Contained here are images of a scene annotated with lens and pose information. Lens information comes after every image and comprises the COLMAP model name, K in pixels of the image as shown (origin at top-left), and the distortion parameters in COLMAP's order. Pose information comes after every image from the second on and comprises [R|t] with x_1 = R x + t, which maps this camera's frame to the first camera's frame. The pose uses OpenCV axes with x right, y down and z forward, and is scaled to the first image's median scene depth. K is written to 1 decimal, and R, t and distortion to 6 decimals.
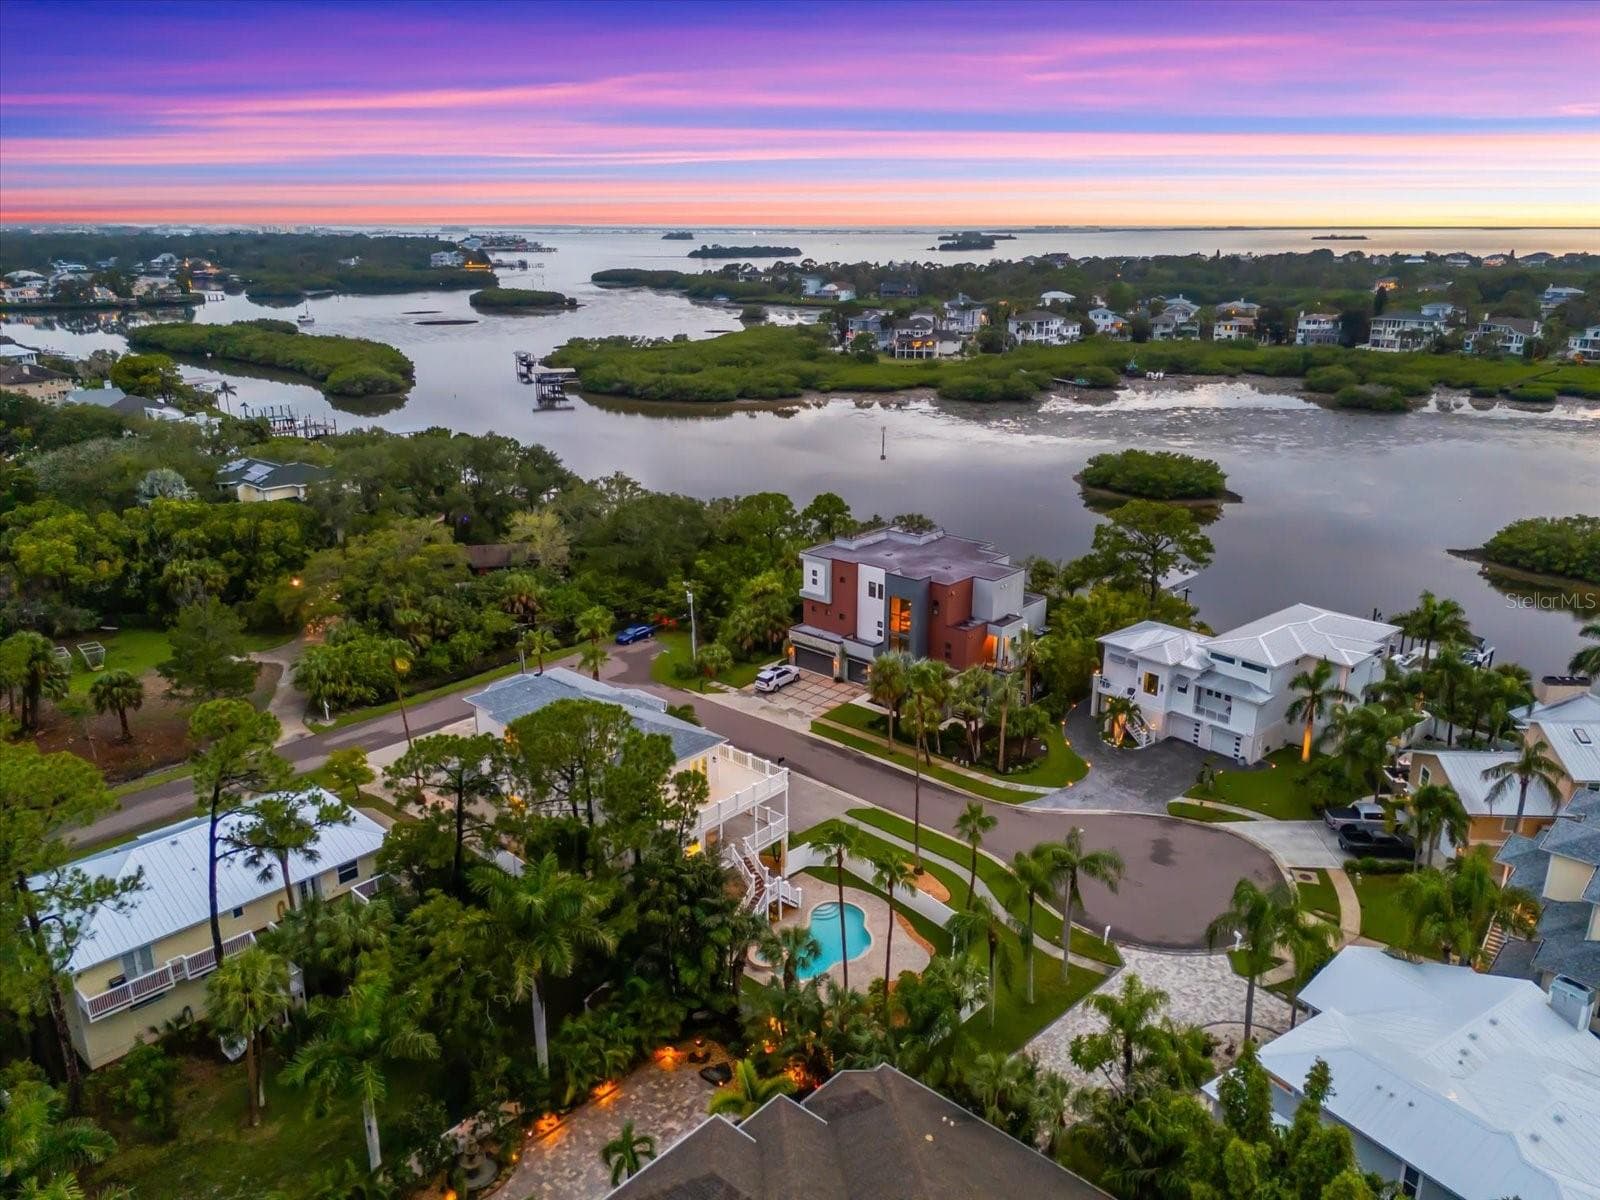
lens RADIAL K [[1167.1, 0, 748.9], [0, 1167.1, 541.6], [0, 0, 1]] dist [0.002640, 0.000156]
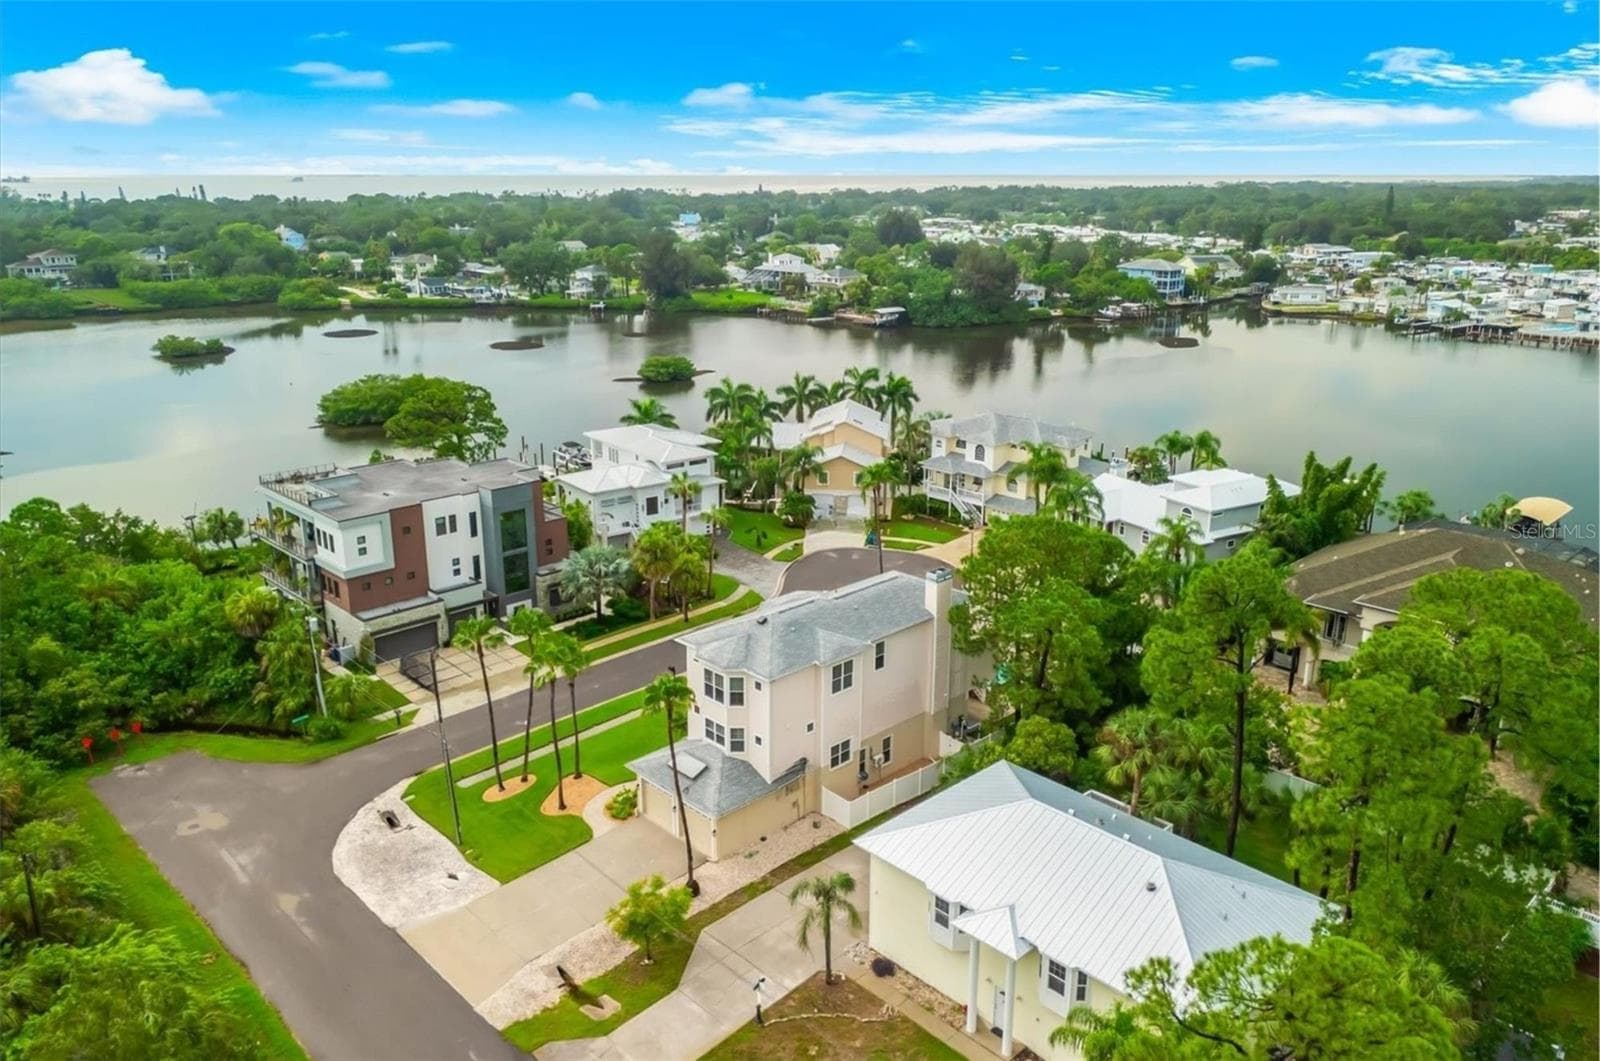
lens RADIAL K [[1164.5, 0, 802.4], [0, 1164.5, 511.2], [0, 0, 1]] dist [0.082609, -0.109508]
pose [[0.034720, -0.267282, 0.962993, -0.676291], [0.253217, 0.934484, 0.250240, -0.111453], [-0.966786, 0.235158, 0.100125, 0.636472]]
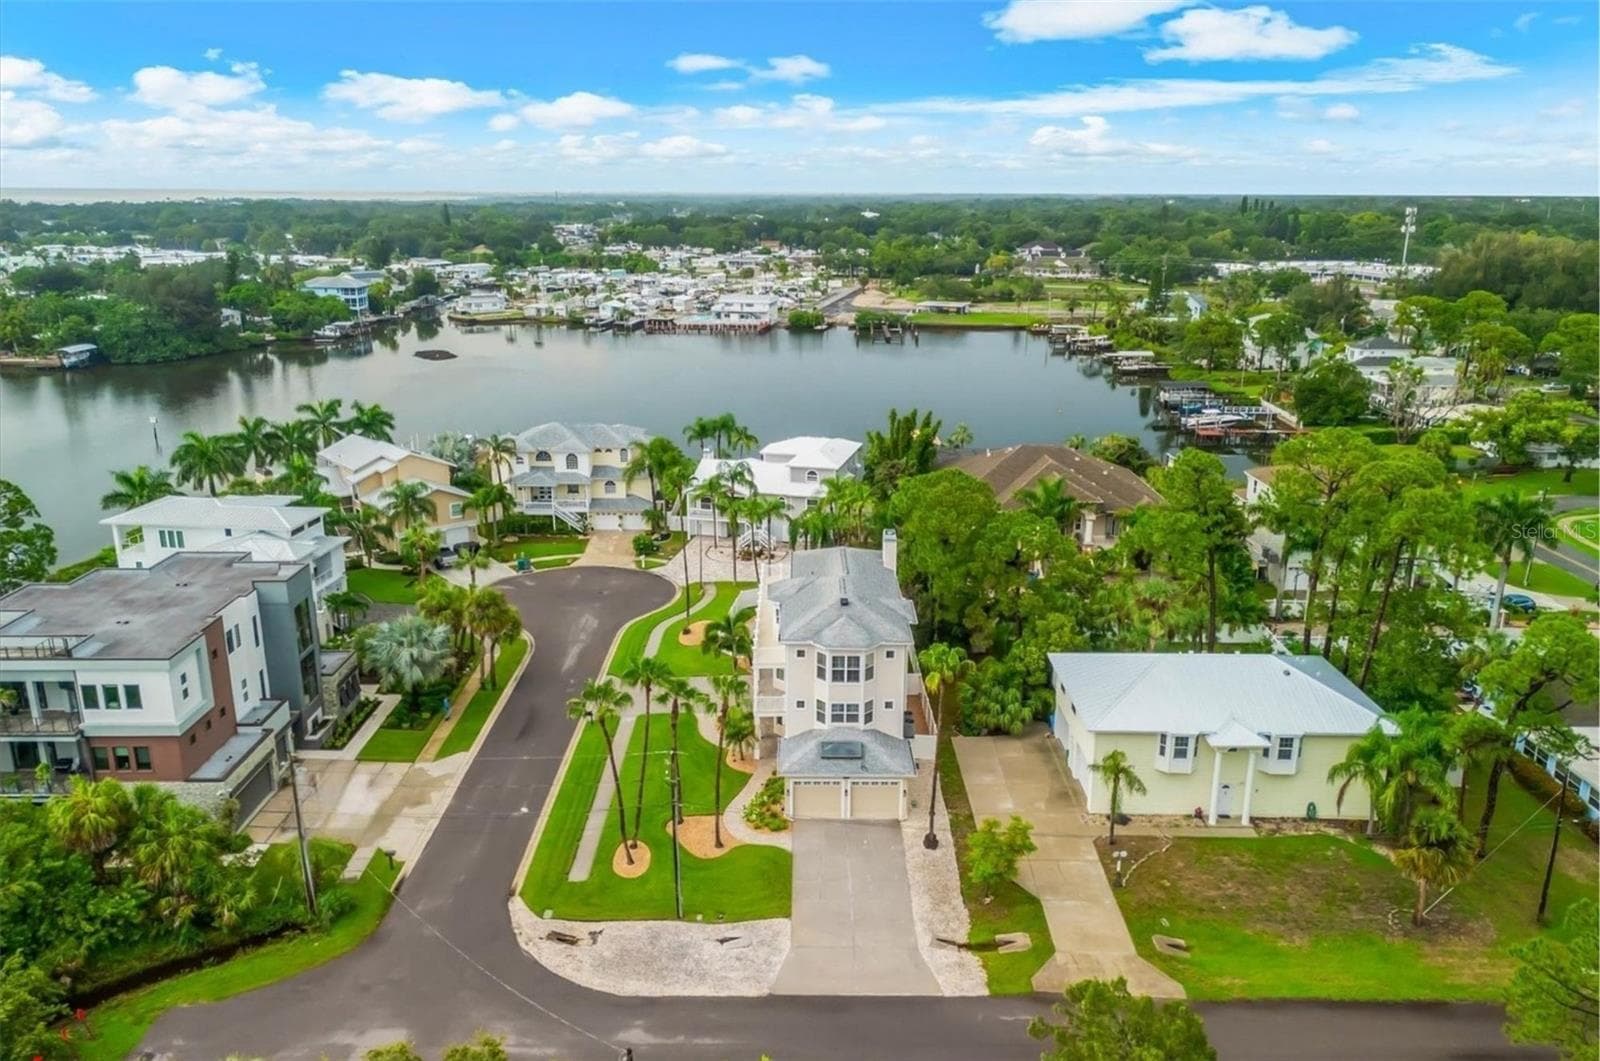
lens RADIAL K [[1164.5, 0, 802.4], [0, 1164.5, 511.2], [0, 0, 1]] dist [0.082609, -0.109508]
pose [[-0.696442, -0.180744, 0.694478, -0.539235], [0.185980, 0.889236, 0.417937, -0.230370], [-0.693094, 0.420228, -0.585686, 1.094335]]
